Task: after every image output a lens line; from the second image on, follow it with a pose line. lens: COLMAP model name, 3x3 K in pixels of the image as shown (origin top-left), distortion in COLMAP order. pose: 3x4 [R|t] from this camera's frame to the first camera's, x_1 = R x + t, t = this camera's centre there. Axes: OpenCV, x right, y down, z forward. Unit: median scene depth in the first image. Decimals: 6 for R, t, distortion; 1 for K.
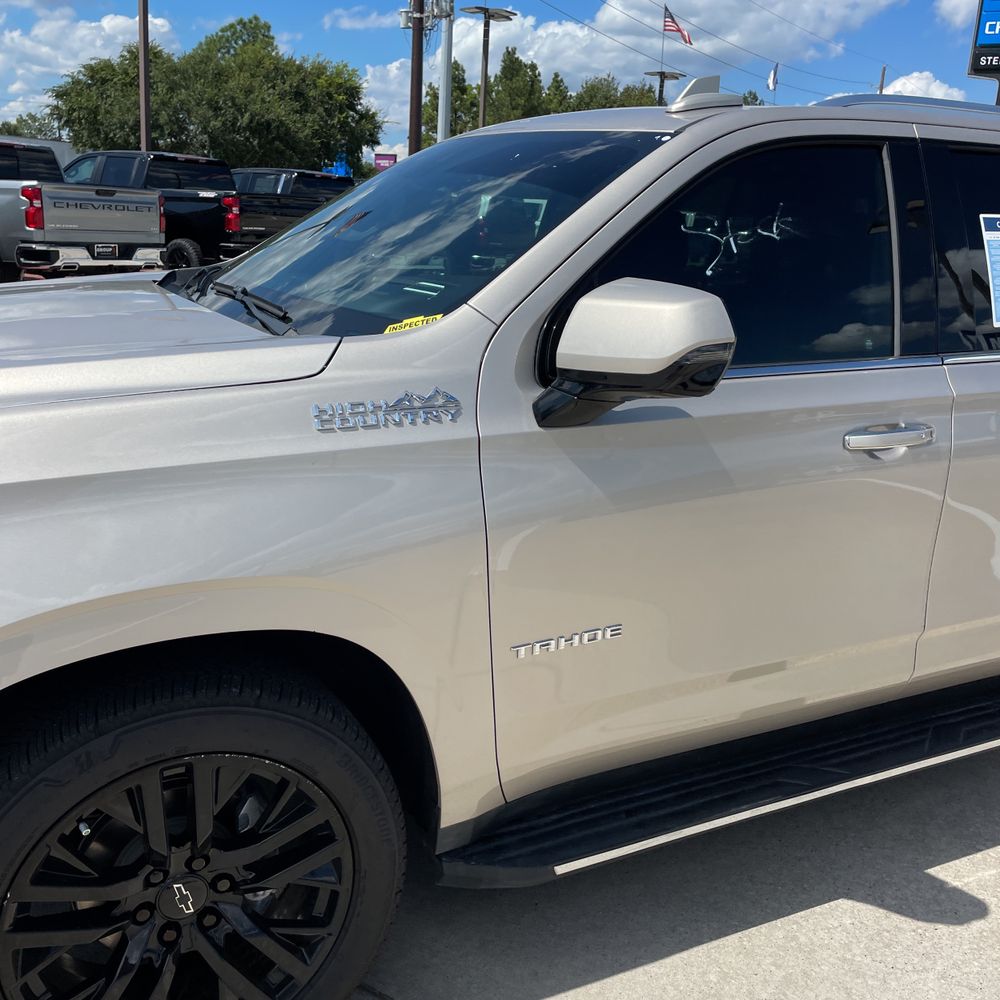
lens RADIAL K [[1023.5, 0, 502.5], [0, 1023.5, 497.3], [0, 0, 1]] dist [0.031401, 0.000000]
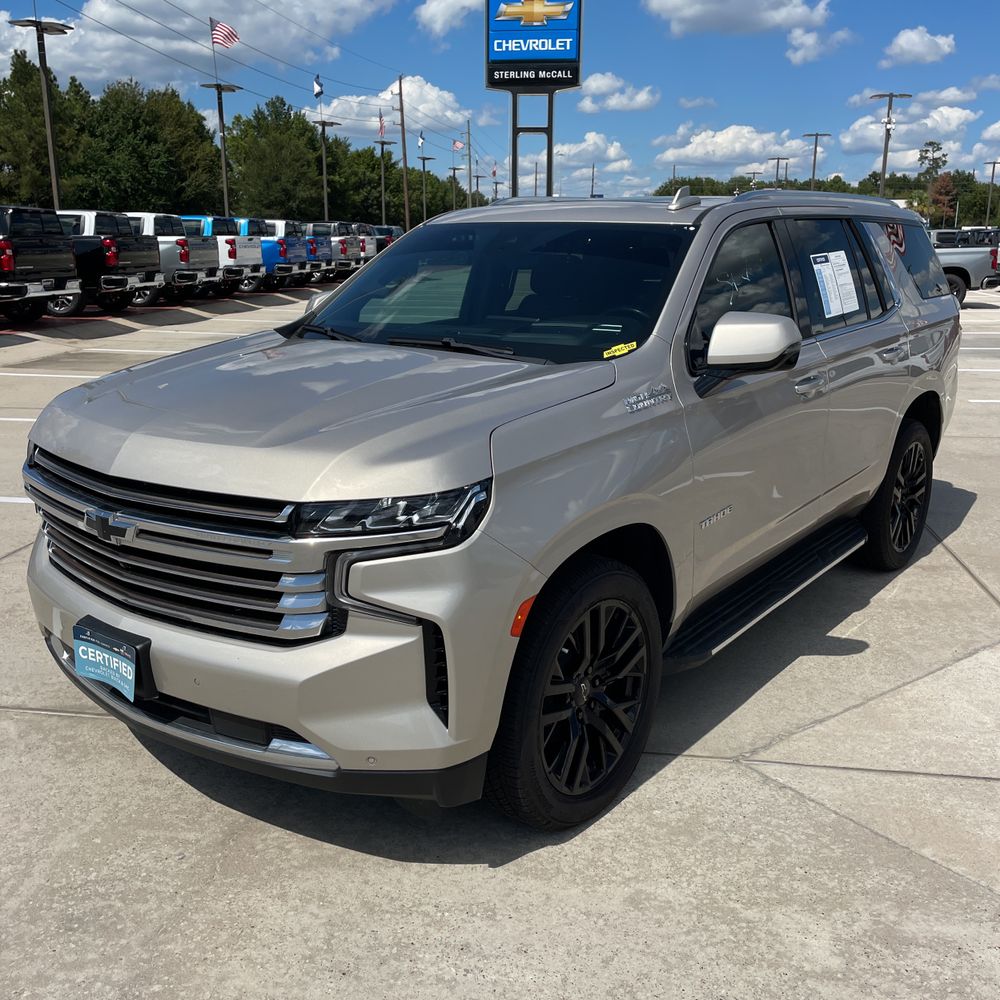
lens RADIAL K [[1023.5, 0, 504.1], [0, 1023.5, 490.8], [0, 0, 1]] dist [0.031401, 0.000000]
pose [[0.903860, -0.159985, 0.396789, -0.038841], [0.162239, 0.986351, 0.028125, -0.000530], [-0.395872, 0.038953, 0.917479, -0.019697]]
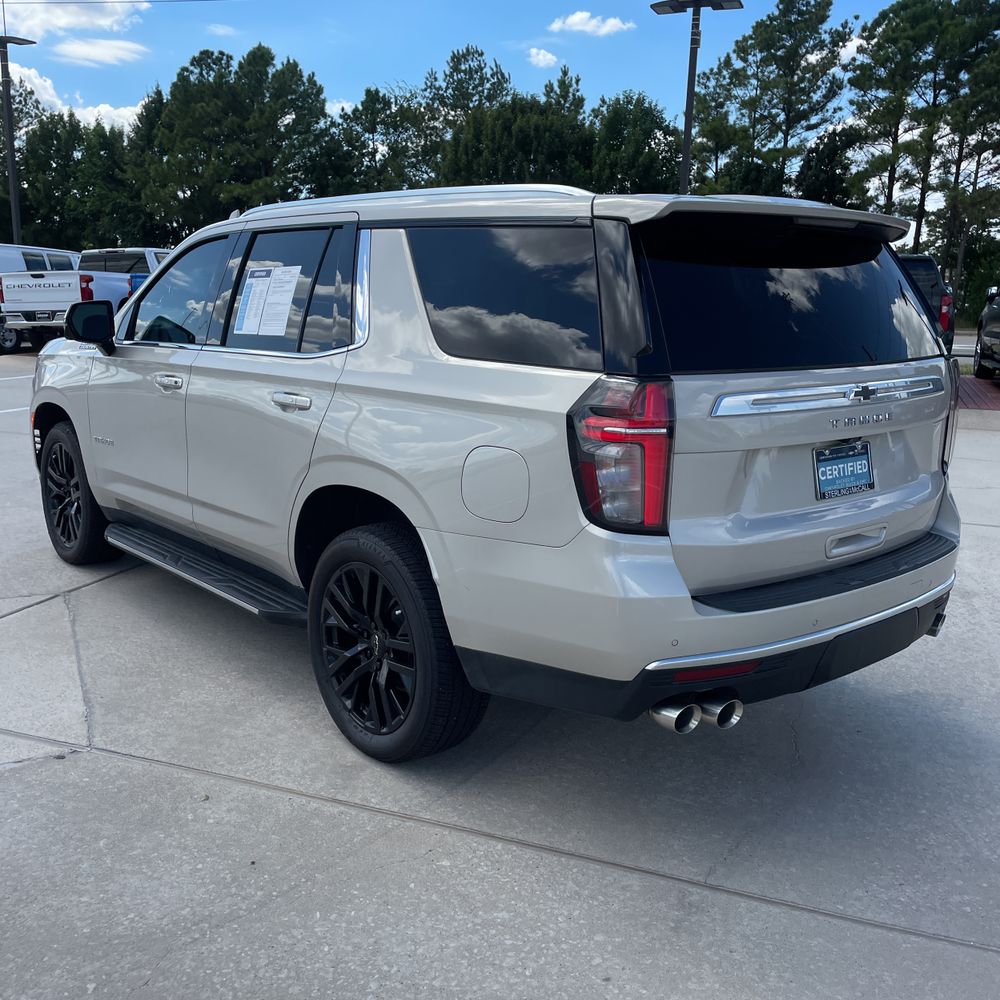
lens RADIAL K [[1023.5, 0, 493.6], [0, 1023.5, 504.7], [0, 0, 1]] dist [0.031401, 0.000000]
pose [[0.227174, 0.151921, -0.961931, 0.112593], [-0.263305, 0.960550, 0.089520, -0.007901], [0.937583, 0.232945, 0.258213, 0.051605]]
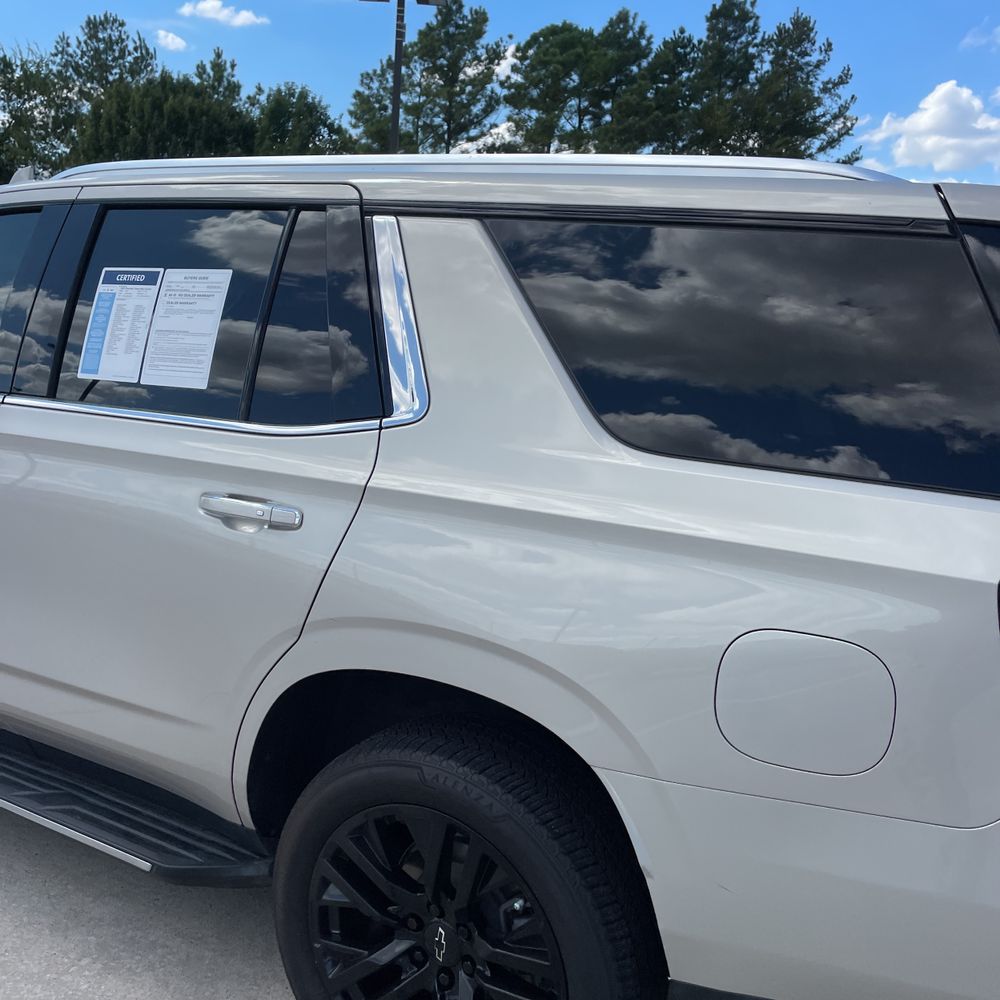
lens RADIAL K [[1023.5, 0, 489.3], [0, 1023.5, 490.6], [0, 0, 1]] dist [0.031401, 0.000000]
pose [[0.539584, 0.131055, -0.831669, 0.076174], [-0.251472, 0.967806, -0.010647, -0.007423], [0.803499, 0.214886, 0.555169, 0.039714]]
